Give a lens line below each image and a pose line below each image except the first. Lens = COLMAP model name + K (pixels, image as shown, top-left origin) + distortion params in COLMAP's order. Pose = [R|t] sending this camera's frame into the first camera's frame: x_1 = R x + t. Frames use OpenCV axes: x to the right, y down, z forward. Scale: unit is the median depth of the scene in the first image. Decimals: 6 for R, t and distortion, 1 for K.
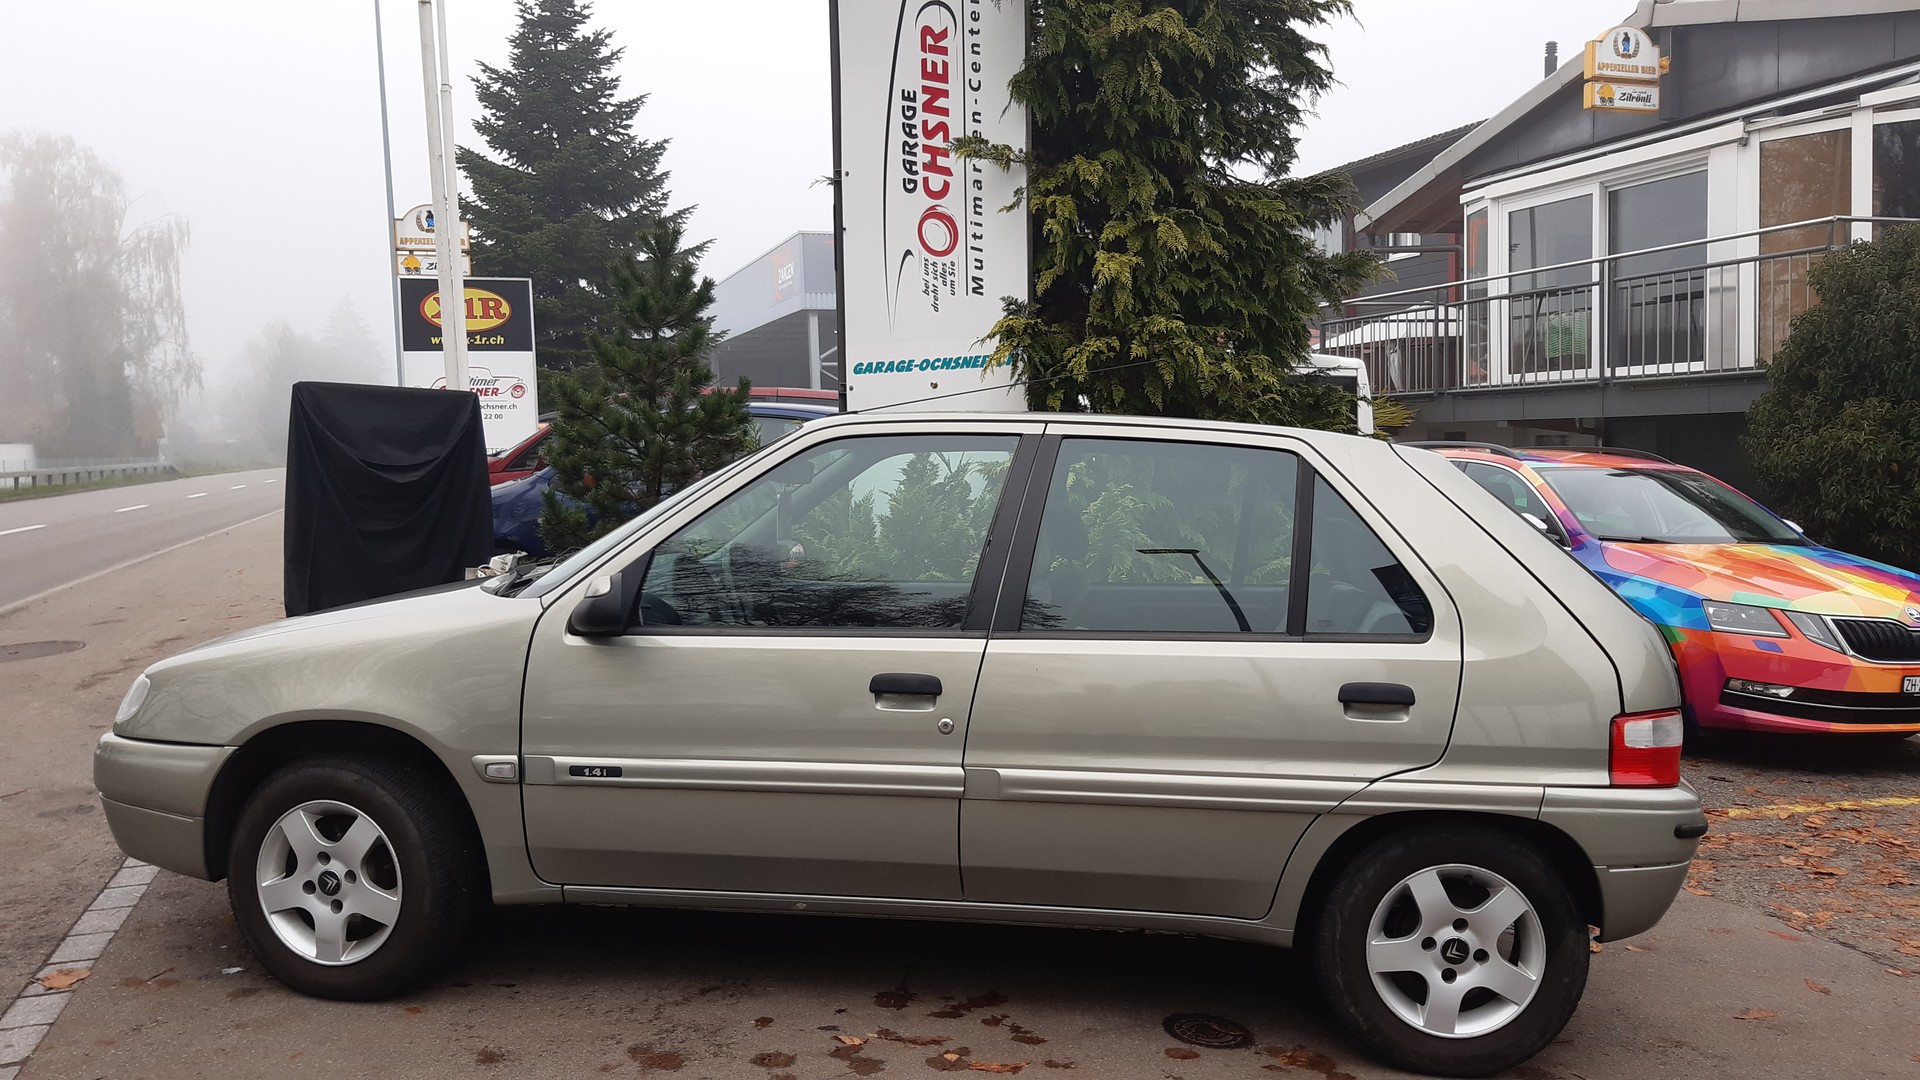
lens RADIAL K [[1493.4, 0, 993.0], [0, 1493.4, 558.0], [0, 0, 1]] dist [0.040861, -0.075774]
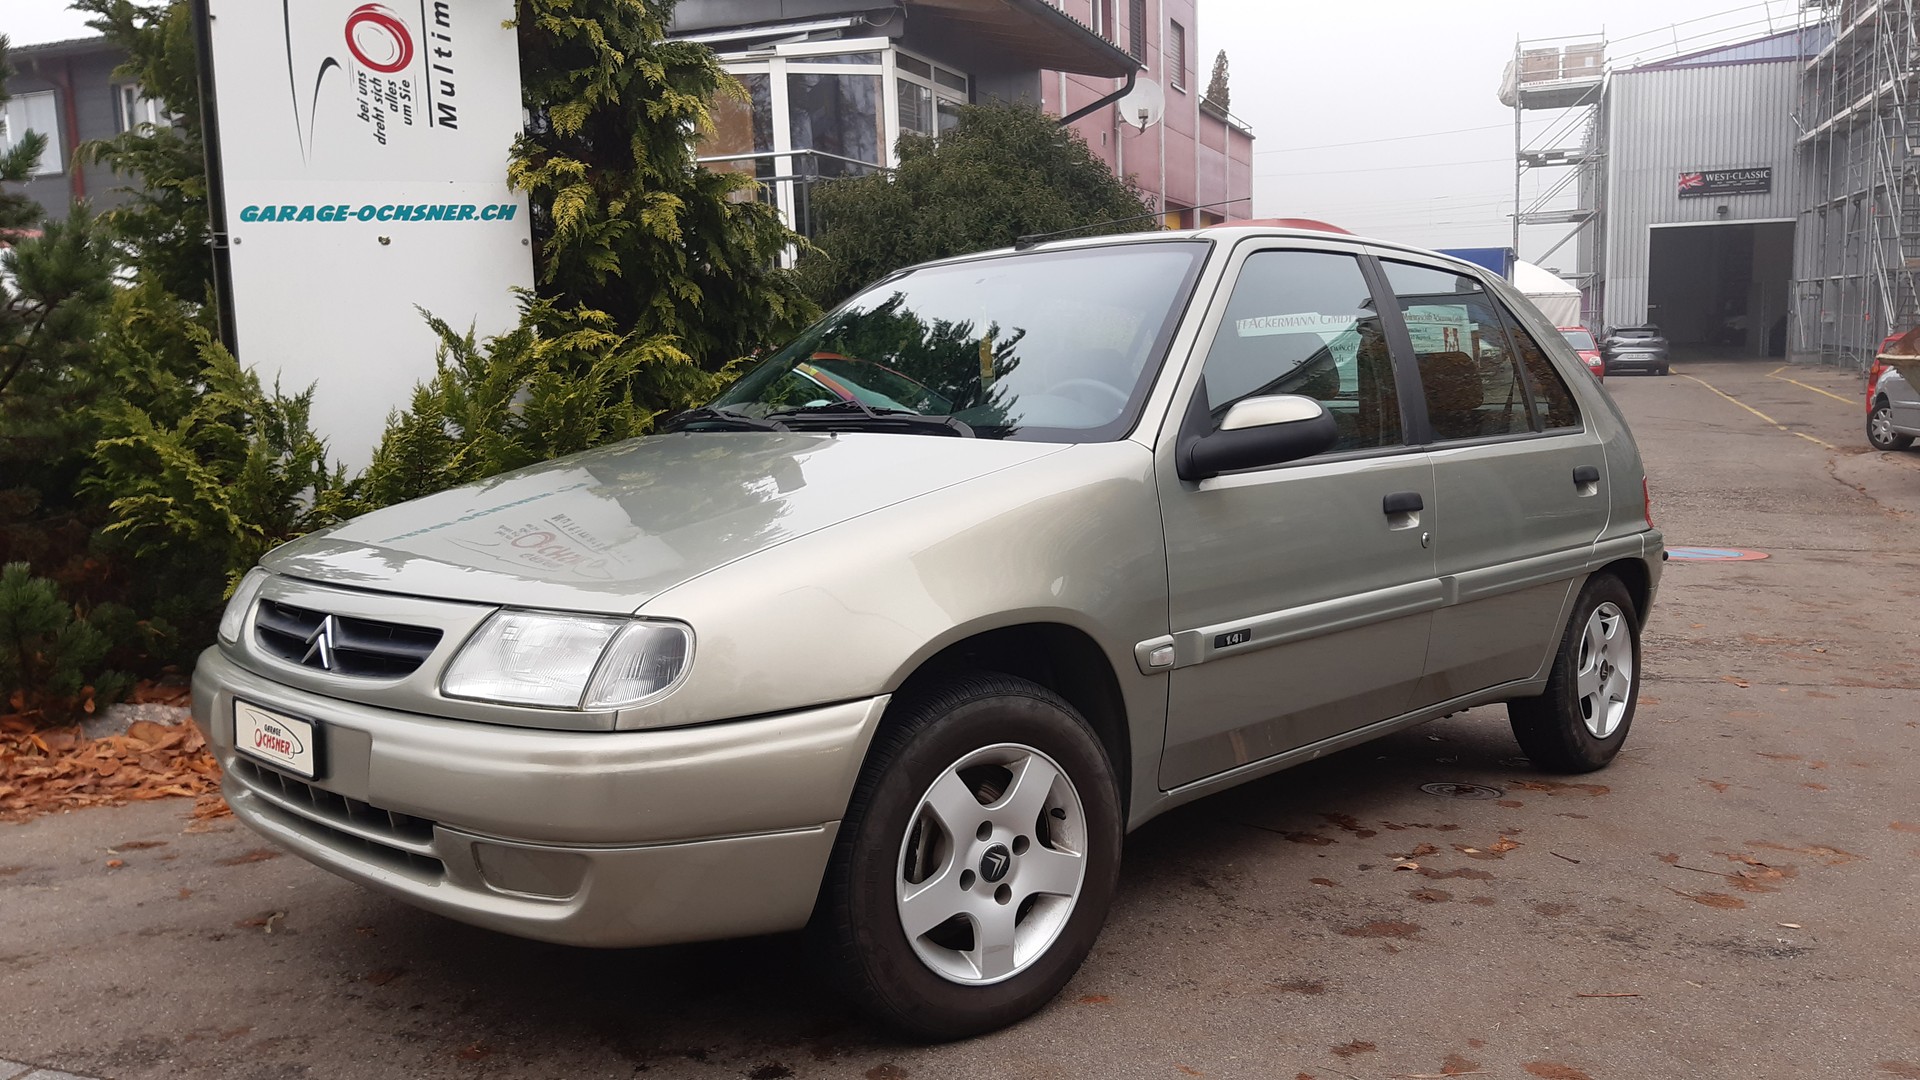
lens RADIAL K [[1493.4, 0, 1001.9], [0, 1493.4, 544.7], [0, 0, 1]] dist [0.040861, -0.075774]
pose [[0.626460, -0.104148, 0.772464, -0.464690], [0.078004, 0.994435, 0.070815, 0.010571], [-0.775540, 0.015893, 0.631098, 0.272225]]
